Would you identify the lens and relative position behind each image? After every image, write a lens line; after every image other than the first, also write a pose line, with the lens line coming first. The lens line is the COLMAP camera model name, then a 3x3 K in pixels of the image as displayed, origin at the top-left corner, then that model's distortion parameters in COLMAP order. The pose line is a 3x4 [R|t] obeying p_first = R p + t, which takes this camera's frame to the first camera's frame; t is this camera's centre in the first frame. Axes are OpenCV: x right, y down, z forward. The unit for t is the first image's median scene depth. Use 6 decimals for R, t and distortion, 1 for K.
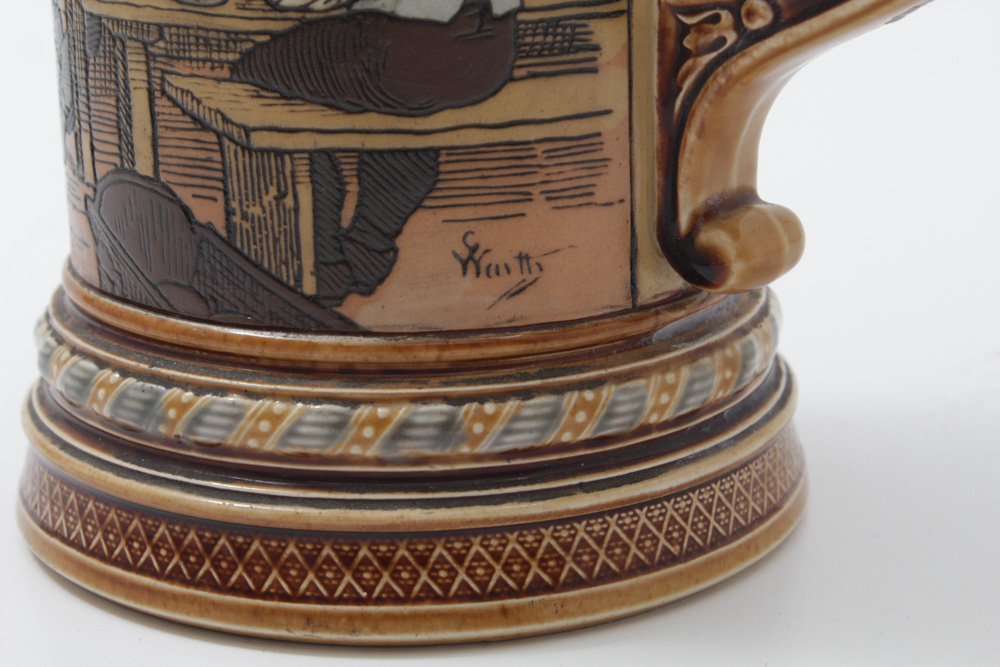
lens RADIAL K [[2270.9, 0, 493.8], [0, 2270.9, 333.3], [0, 0, 1]] dist [0.045051, 0.000000]
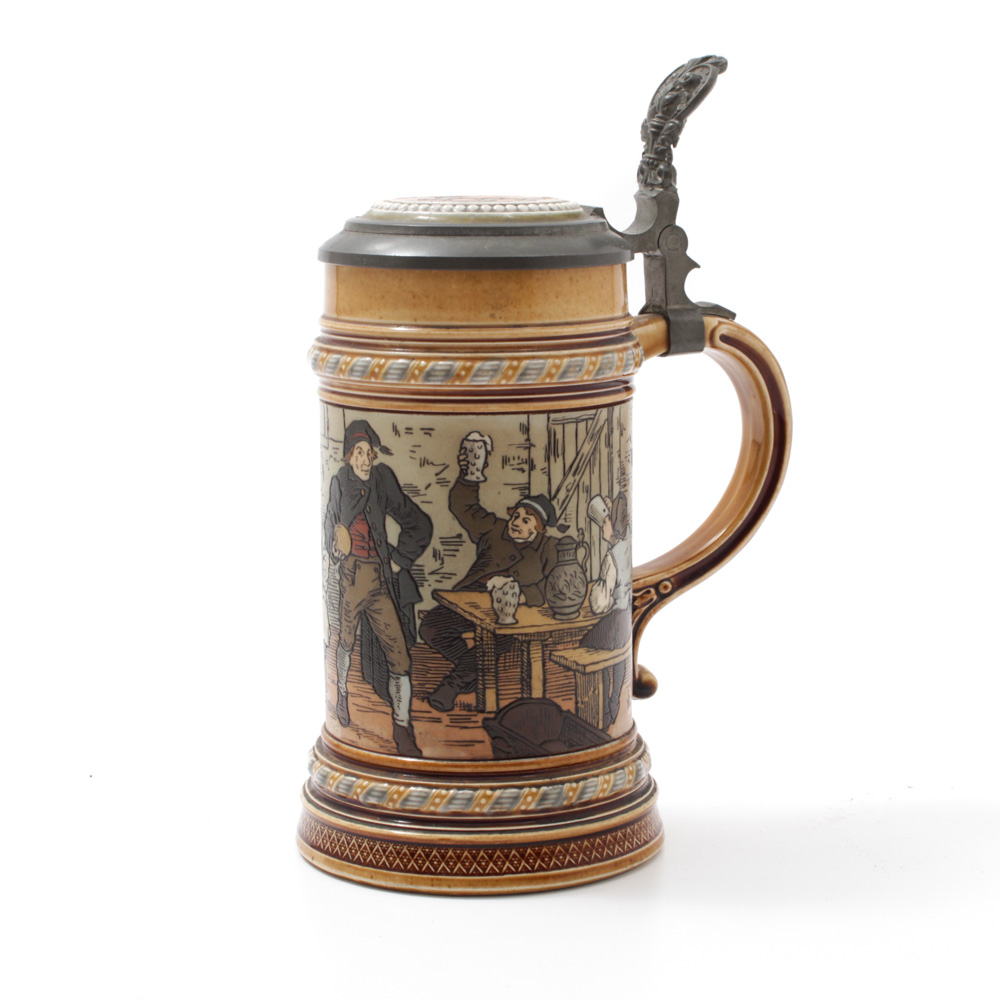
lens RADIAL K [[2532.5, 0, 498.6], [0, 2532.5, 500.5], [0, 0, 1]] dist [-0.054273, 0.000000]
pose [[0.449917, -0.124087, 0.884408, -2.473870], [0.254924, 0.966943, 0.005982, -0.294931], [-0.855914, 0.222765, 0.466677, -0.217818]]
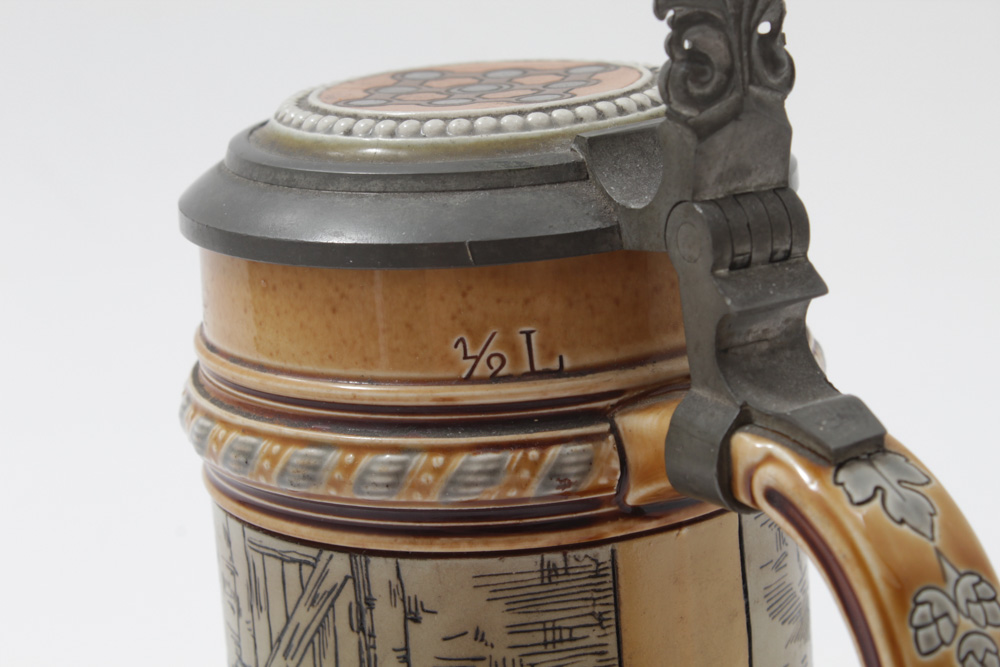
lens RADIAL K [[2270.9, 0, 498.3], [0, 2270.9, 332.9], [0, 0, 1]] dist [0.045051, 0.000000]
pose [[0.937096, 0.040659, -0.346697, 0.390800], [-0.051478, 0.998431, -0.022049, -0.434301], [0.345257, 0.038509, 0.937718, -0.160246]]
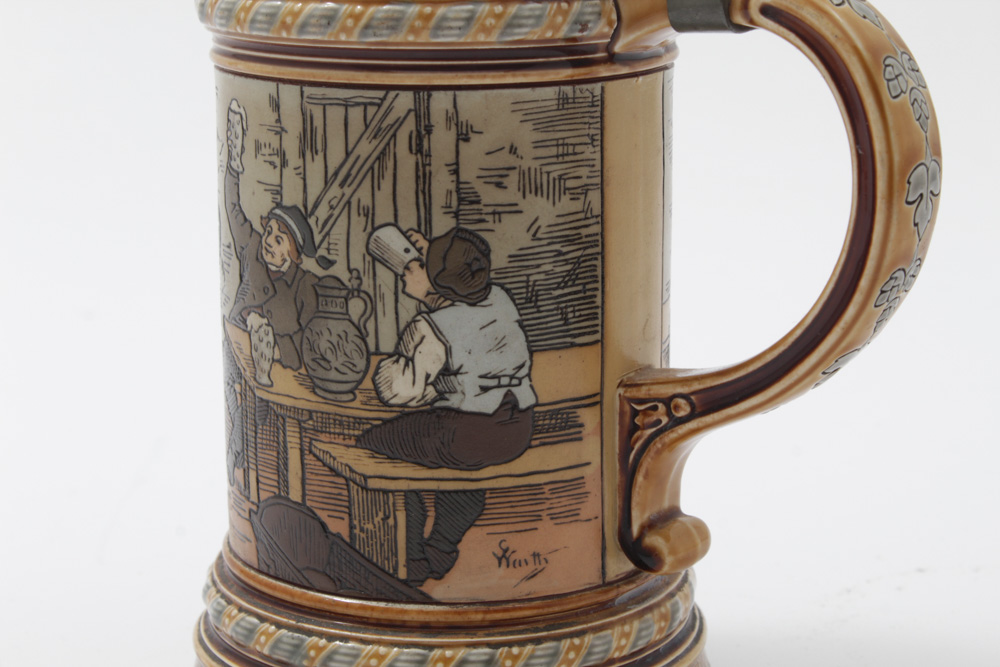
lens RADIAL K [[2270.9, 0, 501.2], [0, 2270.9, 329.2], [0, 0, 1]] dist [0.045051, 0.000000]
pose [[0.998973, 0.002356, 0.045238, -0.083939], [0.000621, 0.997840, -0.065696, -0.086715], [-0.045295, 0.065656, 0.996814, -0.602384]]
